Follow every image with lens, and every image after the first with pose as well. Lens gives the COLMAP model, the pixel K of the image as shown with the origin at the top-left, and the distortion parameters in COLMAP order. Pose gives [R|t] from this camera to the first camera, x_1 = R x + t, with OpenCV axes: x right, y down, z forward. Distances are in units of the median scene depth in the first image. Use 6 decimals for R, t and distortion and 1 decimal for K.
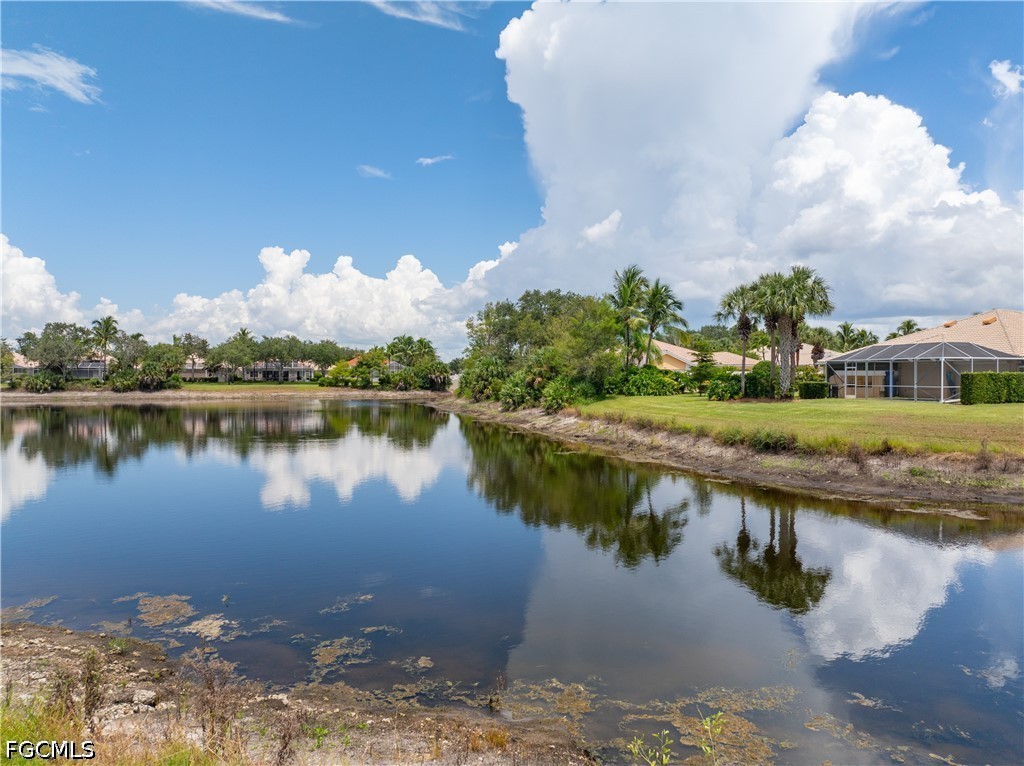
lens RADIAL K [[711.3, 0, 510.2], [0, 711.3, 383.3], [0, 0, 1]] dist [-0.013132, -0.002525]
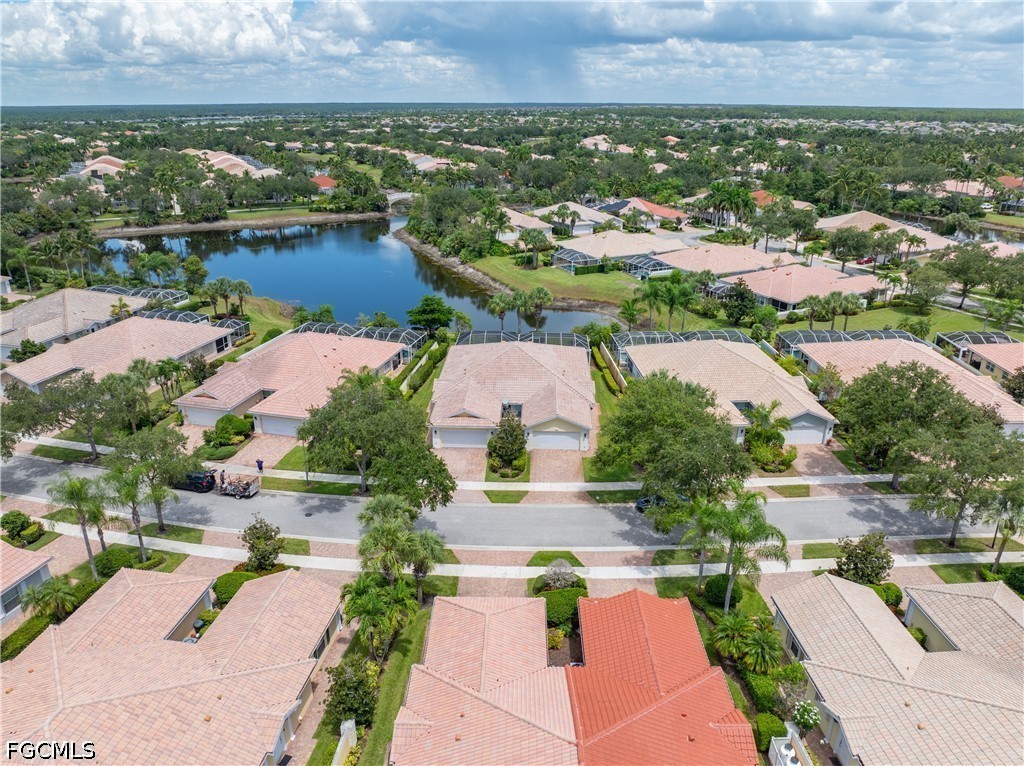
lens RADIAL K [[711.3, 0, 511.7], [0, 711.3, 383.2], [0, 0, 1]] dist [-0.013132, -0.002525]
pose [[0.985248, -0.062254, 0.159408, -0.106965], [0.000514, 0.932558, 0.361019, -0.246290], [-0.171132, -0.355611, 0.918833, -0.816319]]
